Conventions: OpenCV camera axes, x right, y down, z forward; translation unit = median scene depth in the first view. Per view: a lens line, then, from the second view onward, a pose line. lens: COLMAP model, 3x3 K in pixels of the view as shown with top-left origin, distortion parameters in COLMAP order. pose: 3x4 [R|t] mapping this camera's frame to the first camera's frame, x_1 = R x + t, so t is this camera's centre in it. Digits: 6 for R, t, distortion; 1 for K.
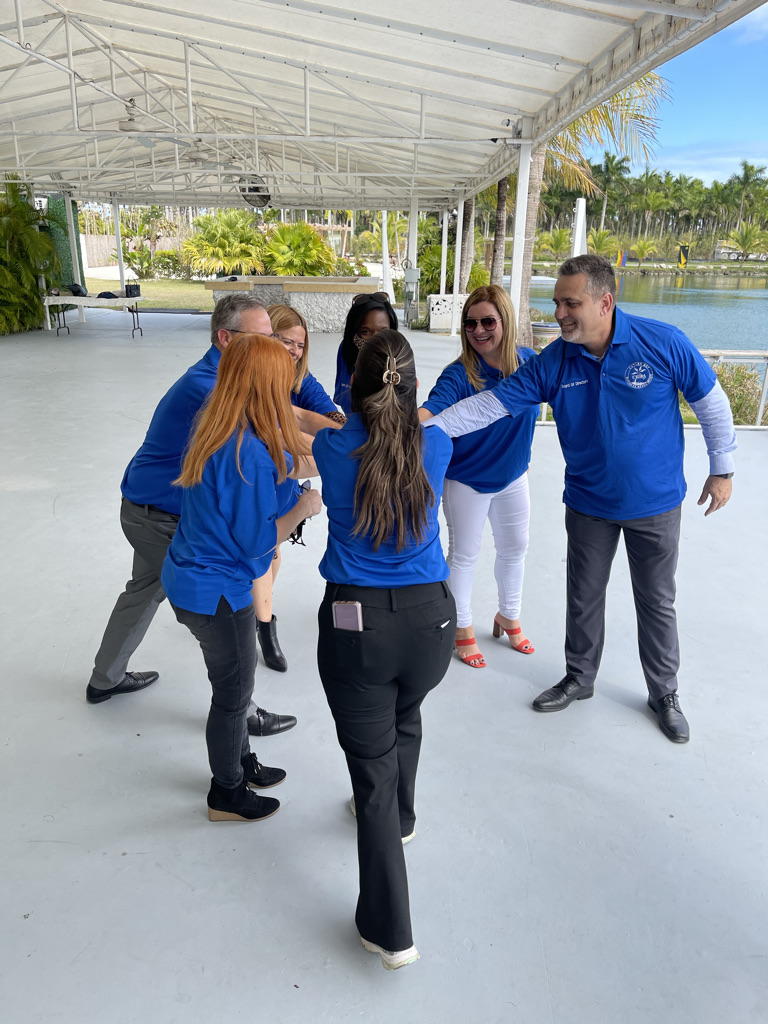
lens RADIAL K [[782.0, 0, 384.0], [0, 782.0, 512.0], [0, 0, 1]] dist [0.127761, -0.162115]
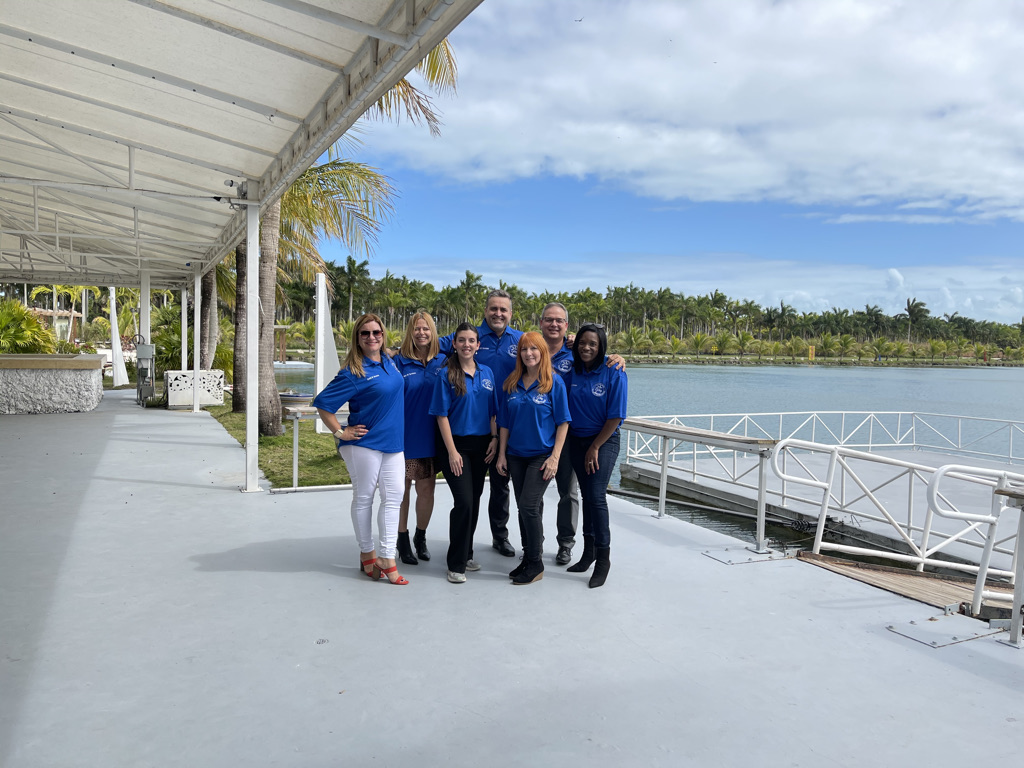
lens RADIAL K [[780.2, 0, 512.0], [0, 780.2, 384.0], [0, 0, 1]] dist [0.056955, -0.075360]
pose [[0.899391, -0.018564, 0.436750, 0.020098], [0.133685, 0.962913, -0.234365, 0.006360], [-0.416202, 0.269172, 0.868517, 0.050245]]
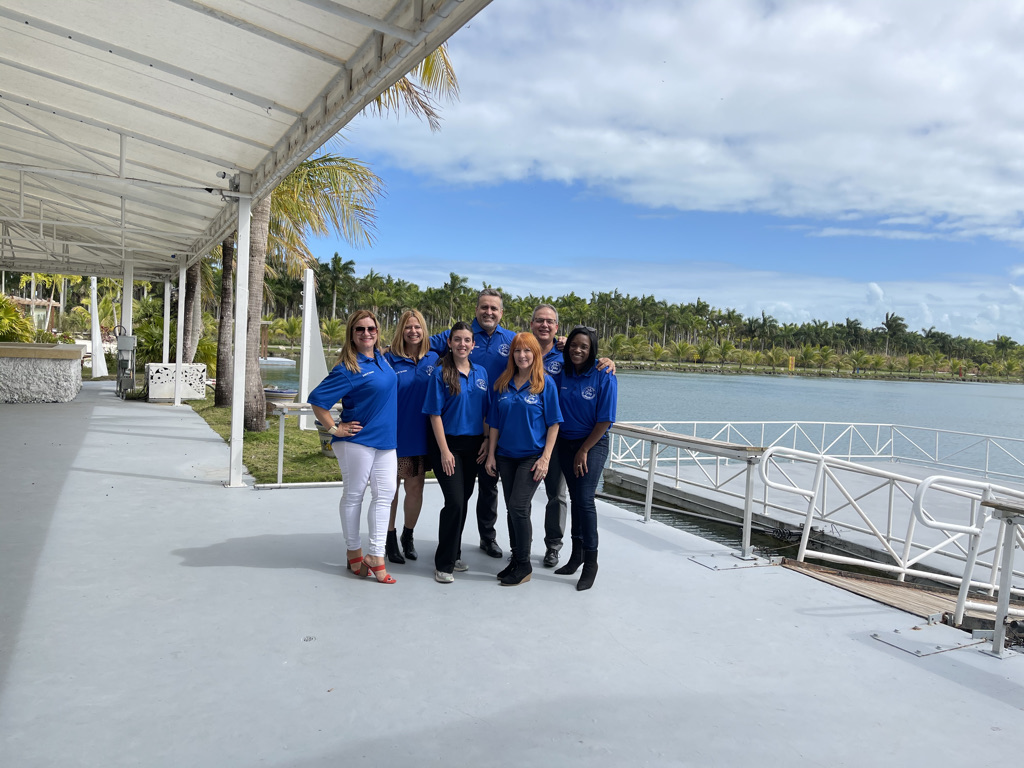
lens RADIAL K [[780.2, 0, 512.0], [0, 780.2, 384.0], [0, 0, 1]] dist [0.056955, -0.075360]
pose [[0.888651, 0.007210, 0.458527, 0.015778], [0.113355, 0.965395, -0.234868, 0.006484], [-0.444353, 0.260693, 0.857082, 0.052953]]
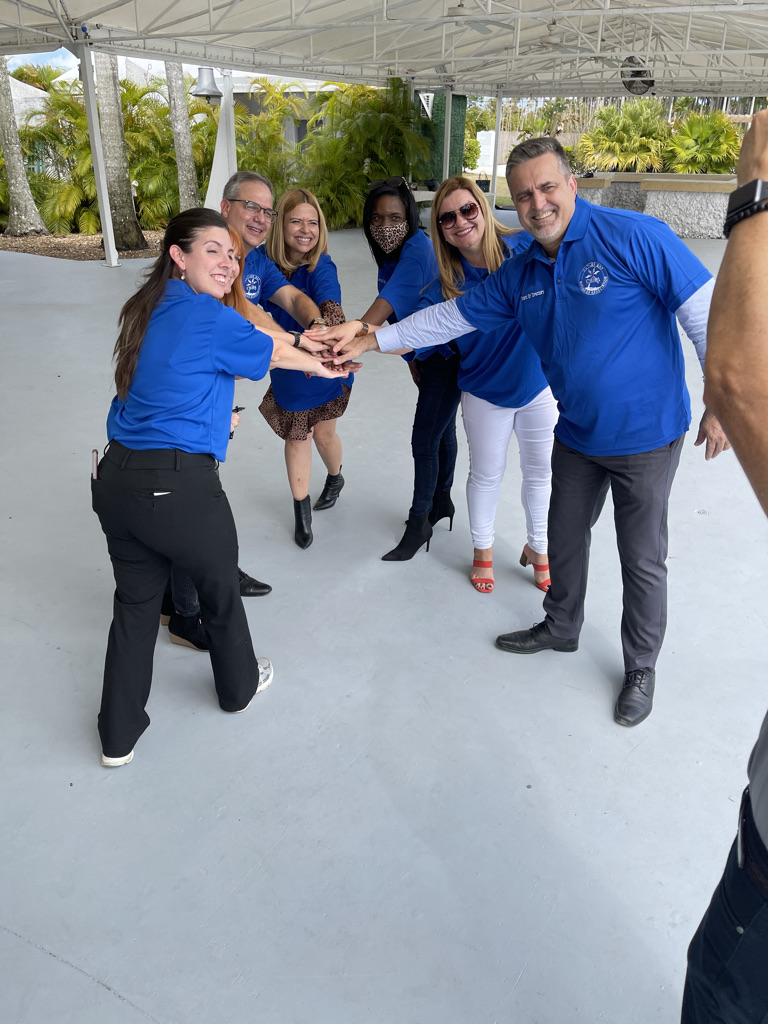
lens RADIAL K [[780.2, 0, 387.5], [0, 780.2, 517.4], [0, 0, 1]] dist [0.056955, -0.075360]
pose [[0.872976, 0.212194, -0.439188, 0.099569], [-0.157939, 0.974876, 0.157076, -0.005133], [0.461485, -0.067759, 0.884557, 0.029445]]
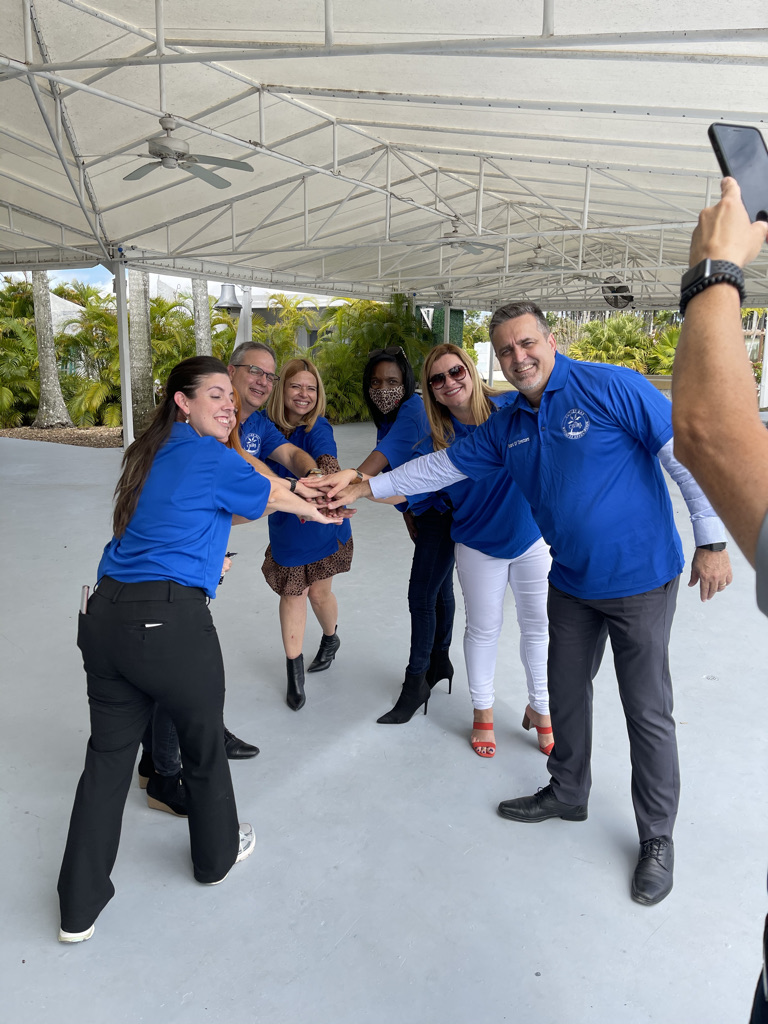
lens RADIAL K [[780.5, 0, 384.0], [0, 780.5, 512.0], [0, 0, 1]] dist [0.053658, -0.068706]
pose [[0.866900, 0.098698, -0.488614, 0.103158], [-0.159887, 0.983468, -0.085016, 0.004256], [0.472145, 0.151824, 0.868348, 0.032570]]
